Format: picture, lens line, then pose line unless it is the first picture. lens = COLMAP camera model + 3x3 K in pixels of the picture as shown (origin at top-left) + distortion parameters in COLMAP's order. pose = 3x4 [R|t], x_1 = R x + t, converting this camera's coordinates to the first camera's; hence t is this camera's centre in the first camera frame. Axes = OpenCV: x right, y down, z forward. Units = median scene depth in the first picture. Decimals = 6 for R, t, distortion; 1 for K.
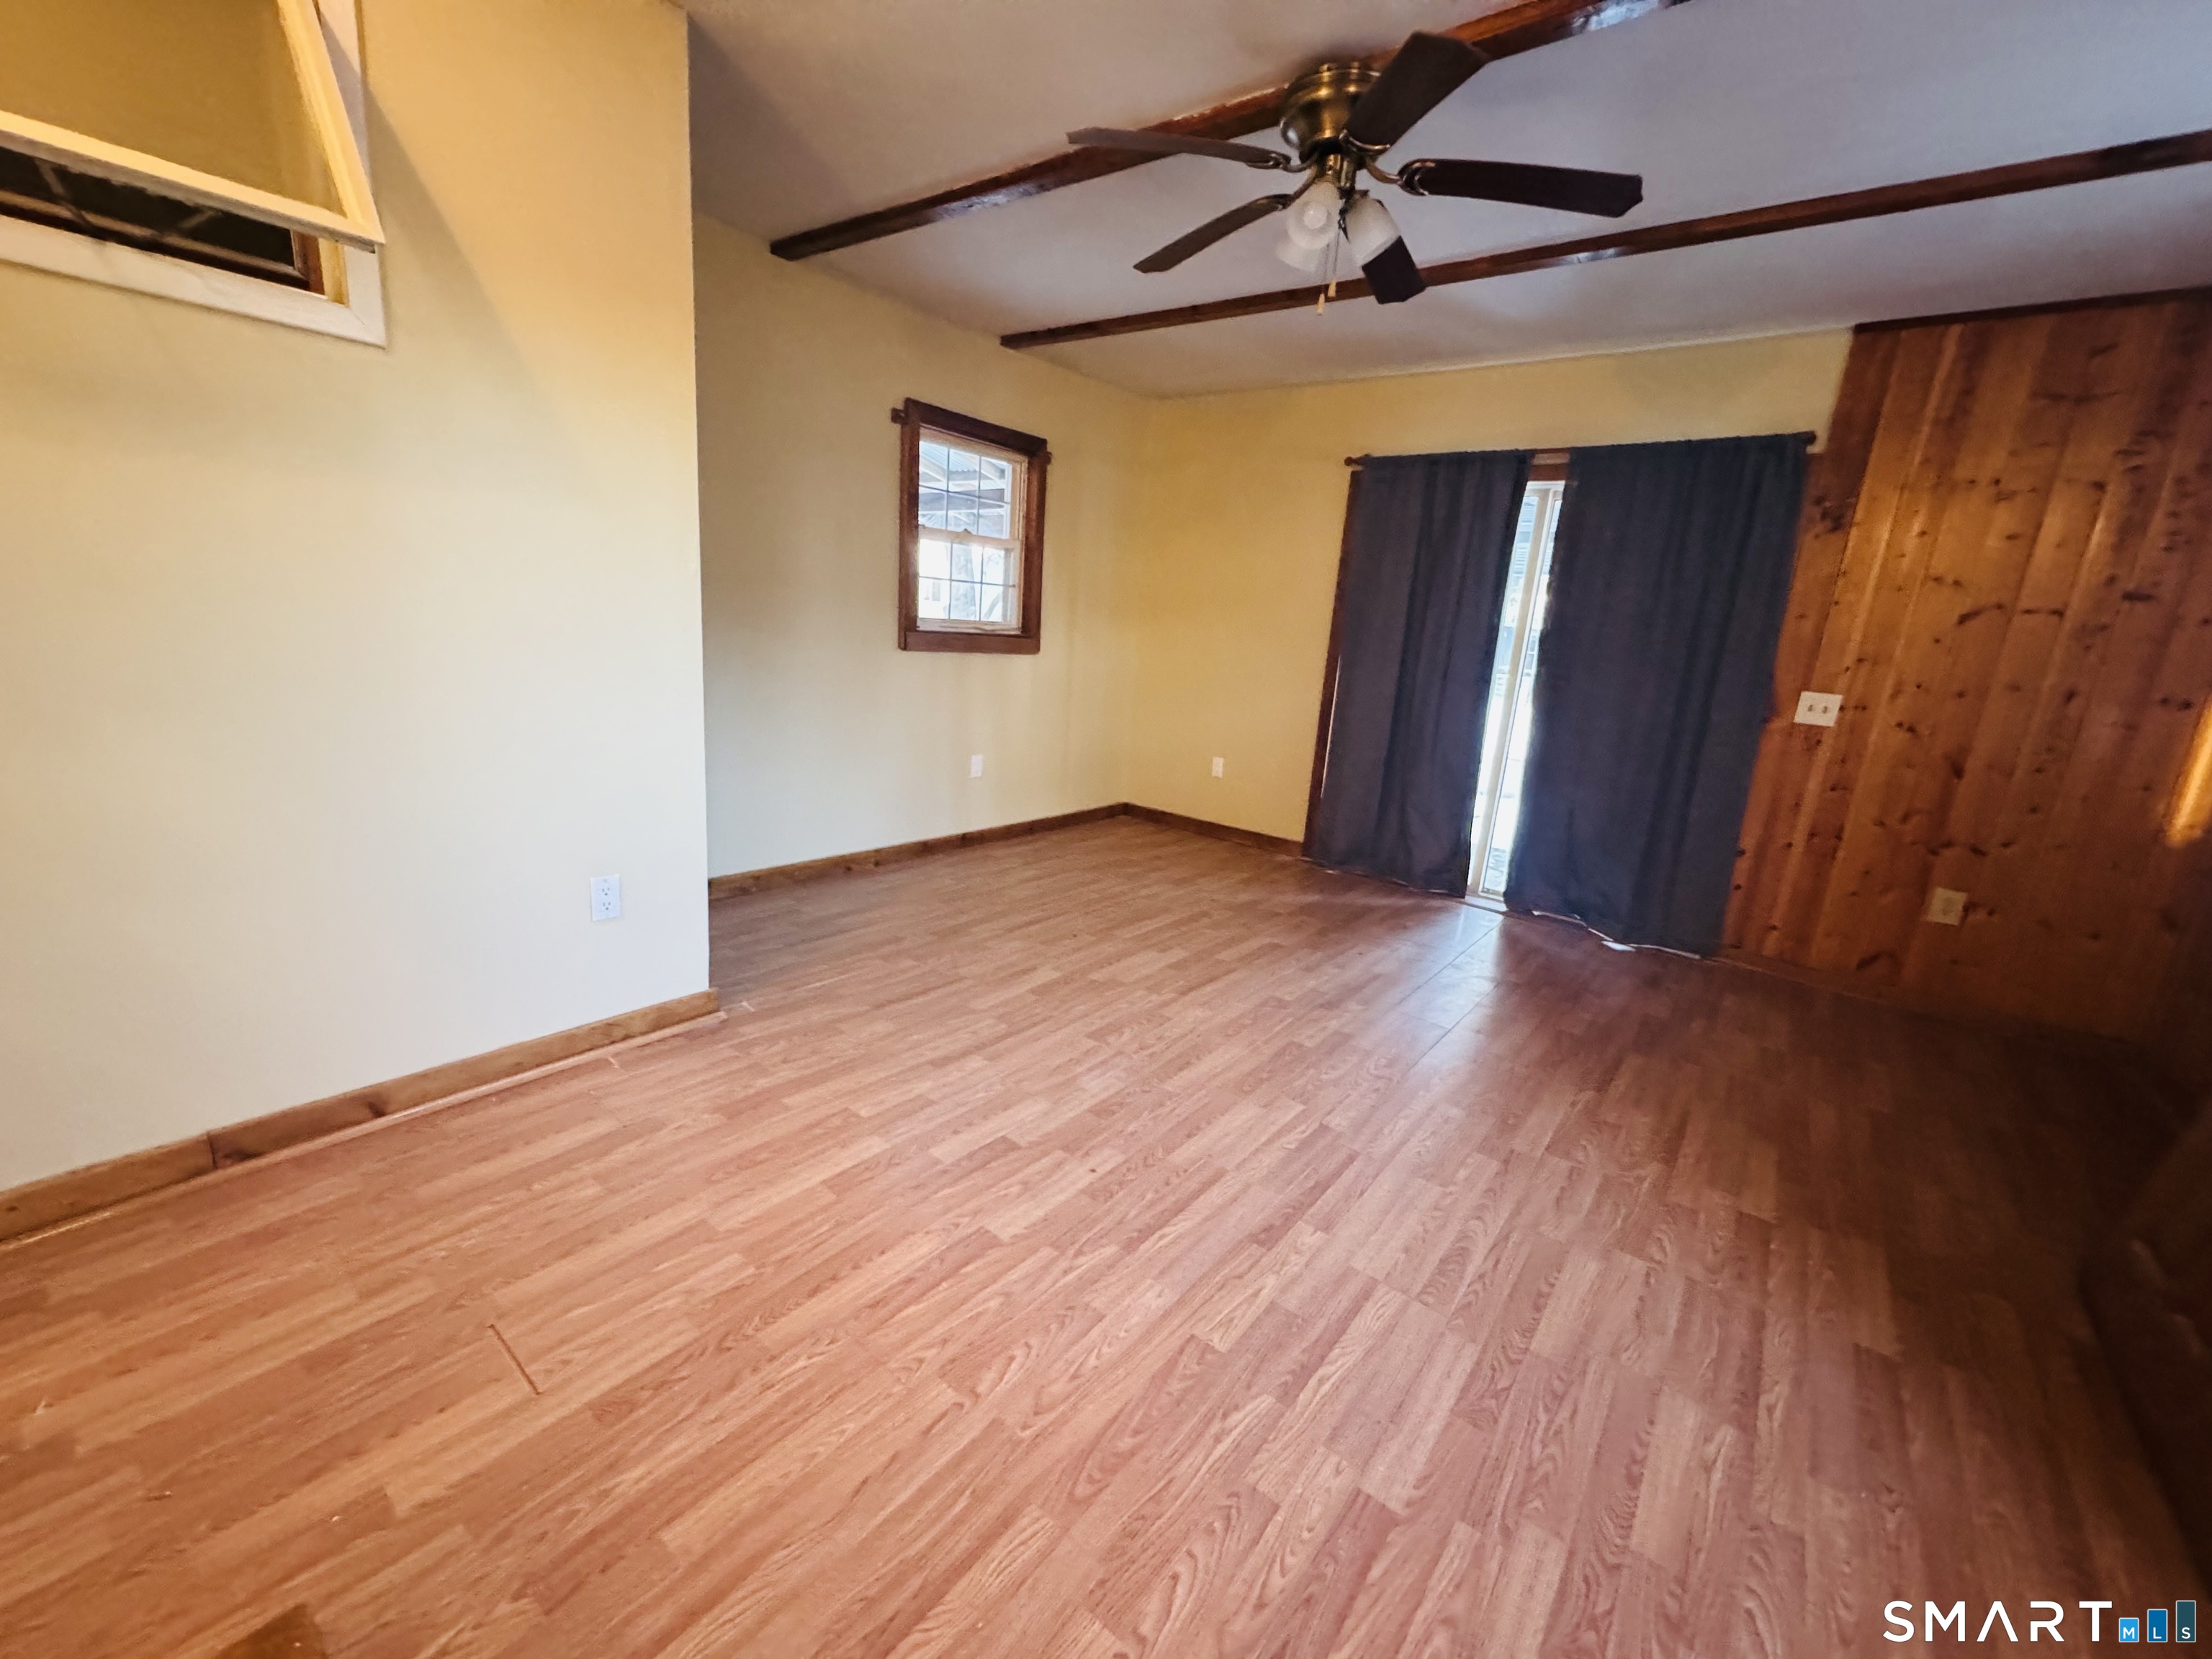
lens RADIAL K [[883.1, 0, 1109.9], [0, 883.1, 823.2], [0, 0, 1]] dist [-0.007885, 0.000488]
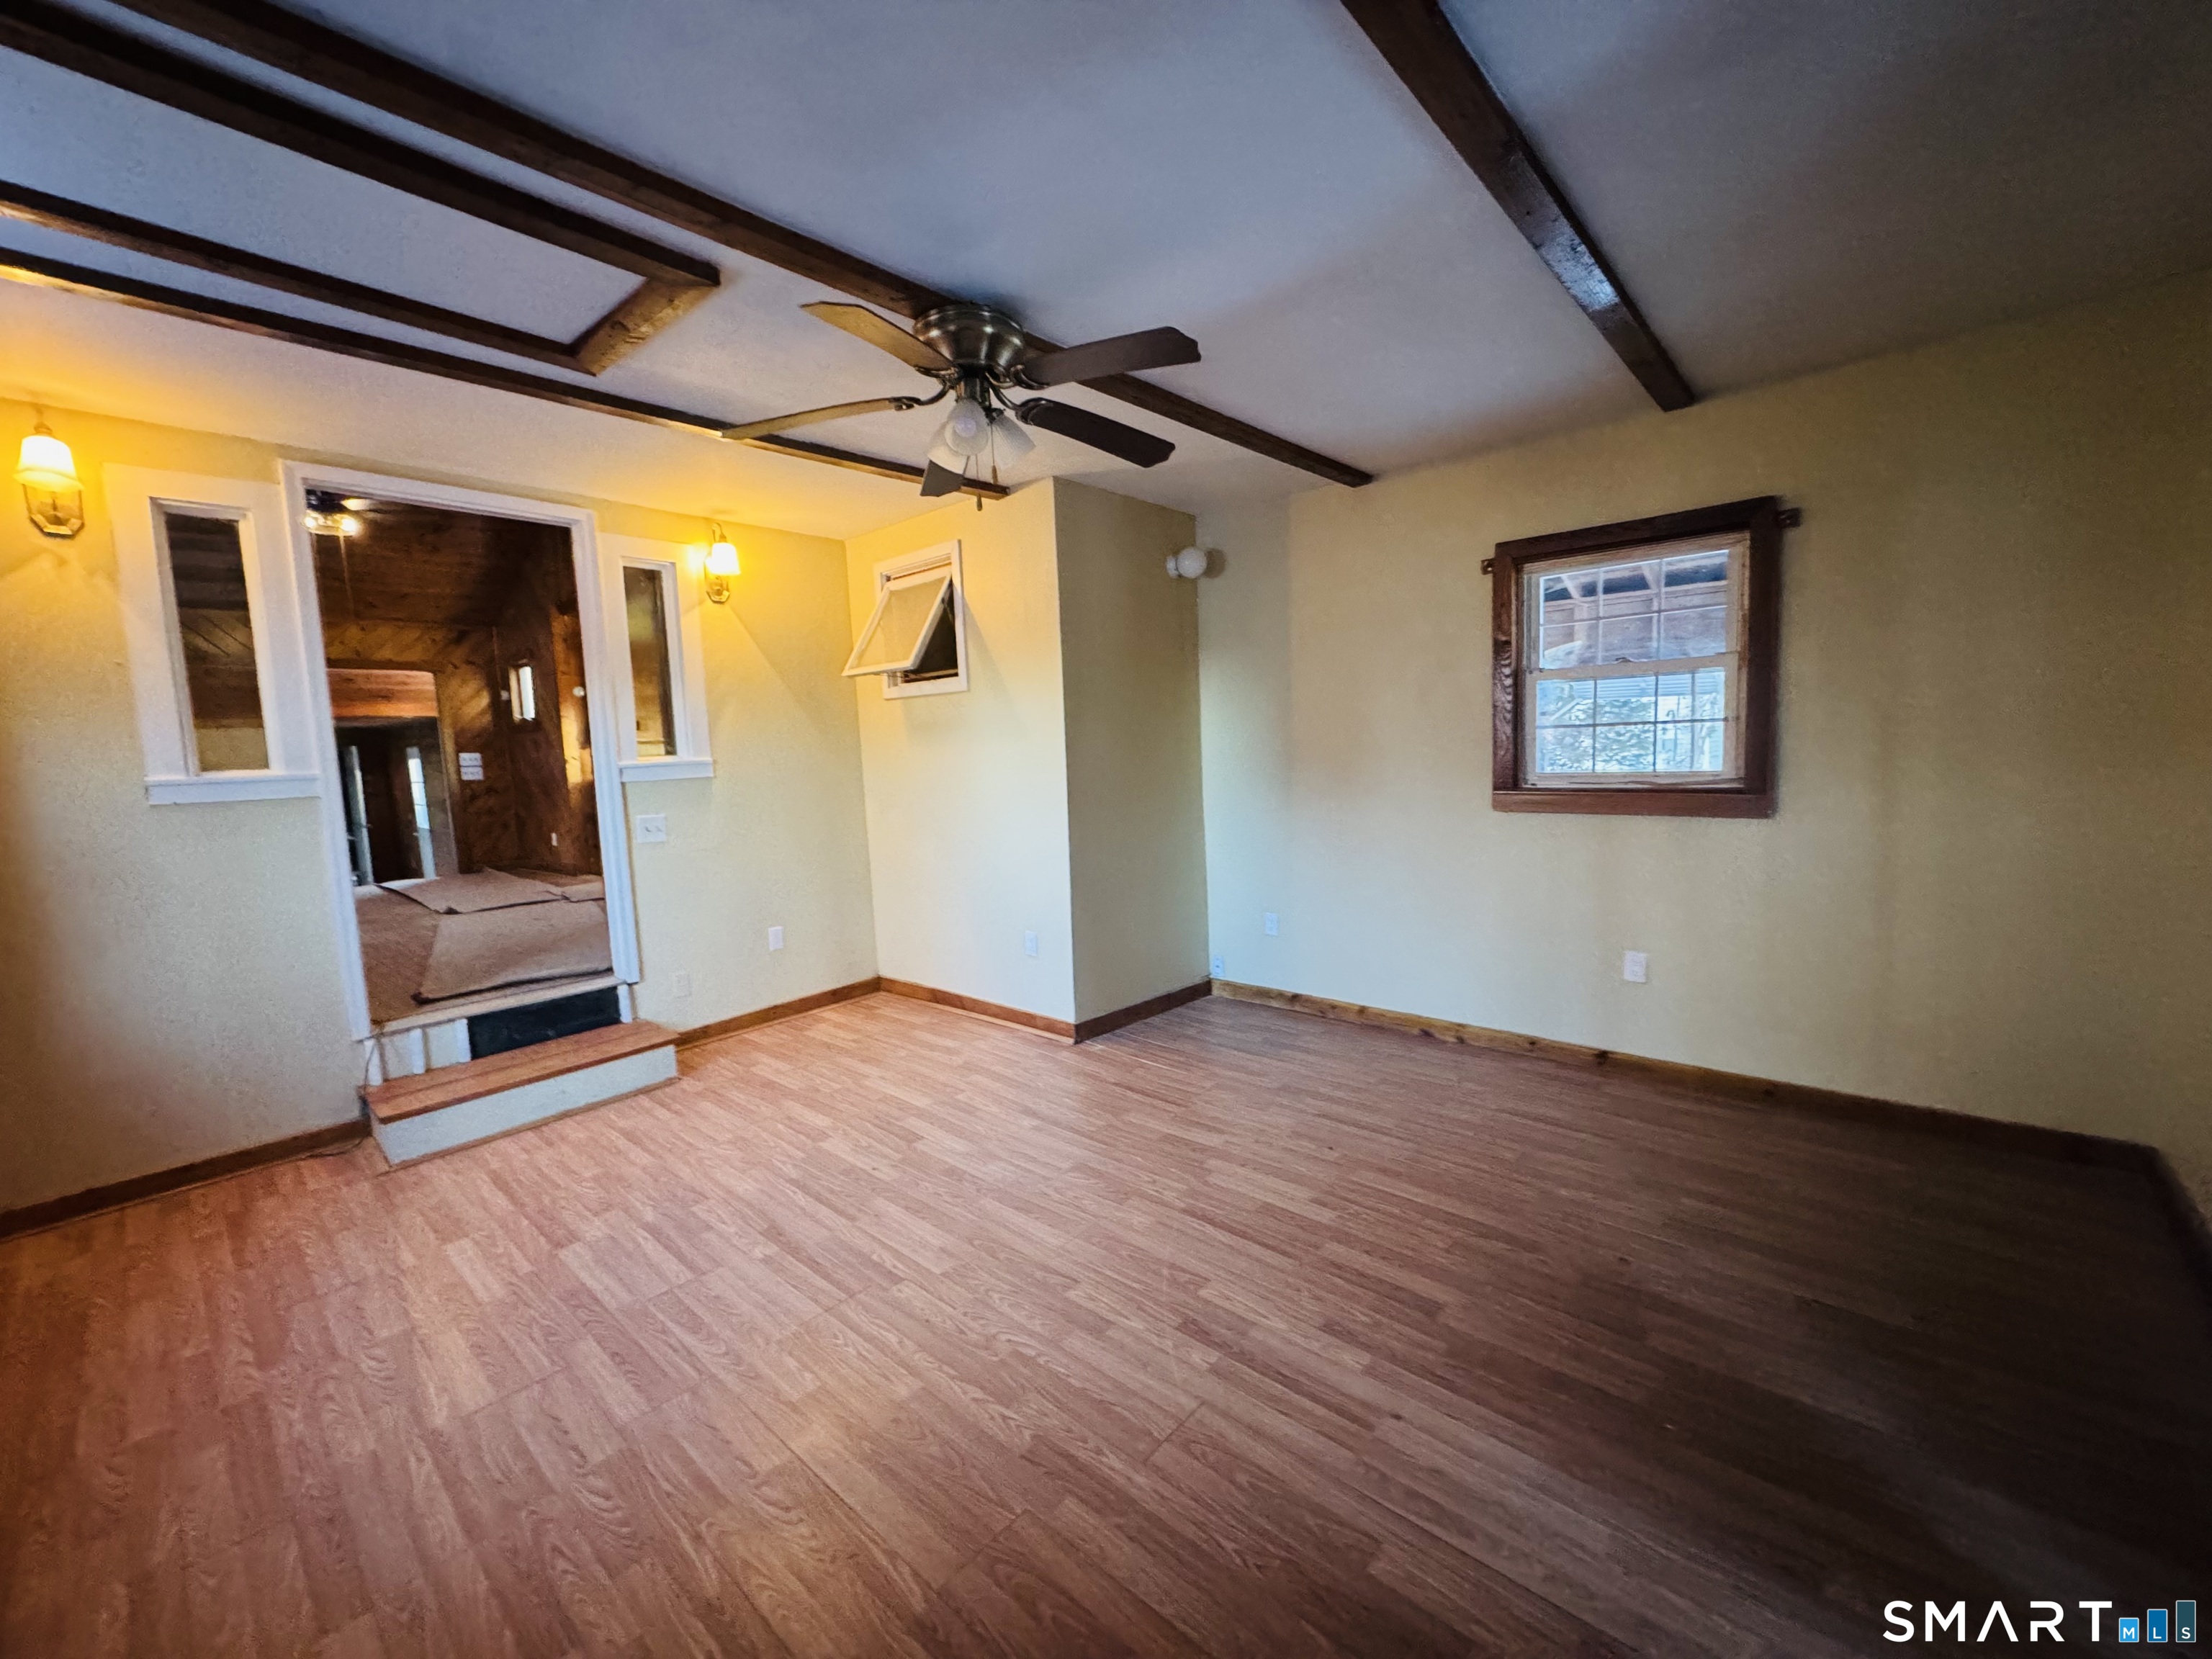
lens RADIAL K [[883.1, 0, 1119.2], [0, 883.1, 839.2], [0, 0, 1]] dist [-0.007885, 0.000488]
pose [[-0.055638, 0.037252, -0.997756, 1.249183], [-0.191207, 0.980411, 0.047266, -0.252771], [0.979972, 0.193408, -0.047425, 1.231214]]
